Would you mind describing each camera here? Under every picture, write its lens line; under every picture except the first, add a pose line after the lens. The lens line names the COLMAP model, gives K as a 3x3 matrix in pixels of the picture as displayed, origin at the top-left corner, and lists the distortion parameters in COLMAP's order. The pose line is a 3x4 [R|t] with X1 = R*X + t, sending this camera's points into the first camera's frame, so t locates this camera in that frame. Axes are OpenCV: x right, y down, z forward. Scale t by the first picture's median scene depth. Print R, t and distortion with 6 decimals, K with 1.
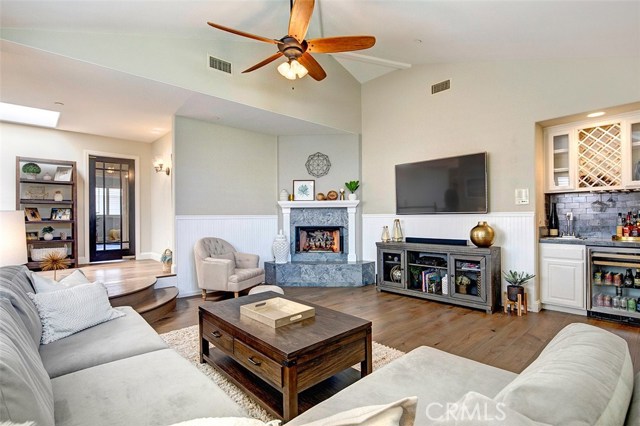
lens RADIAL K [[310.8, 0, 320.0], [0, 310.8, 213.0], [0, 0, 1]] dist [0.000880, 0.000254]
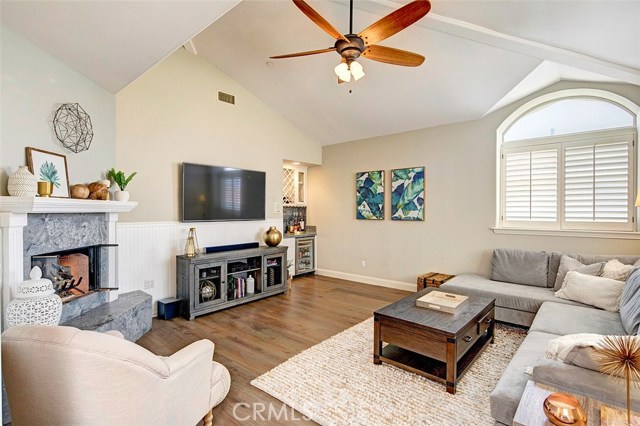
lens RADIAL K [[310.8, 0, 320.0], [0, 310.8, 213.0], [0, 0, 1]] dist [0.000880, 0.000254]
pose [[-0.113182, 0.003493, 0.993568, -0.602655], [-0.006423, 0.999970, -0.004247, -0.018839], [-0.993554, -0.006862, -0.113156, 0.724207]]
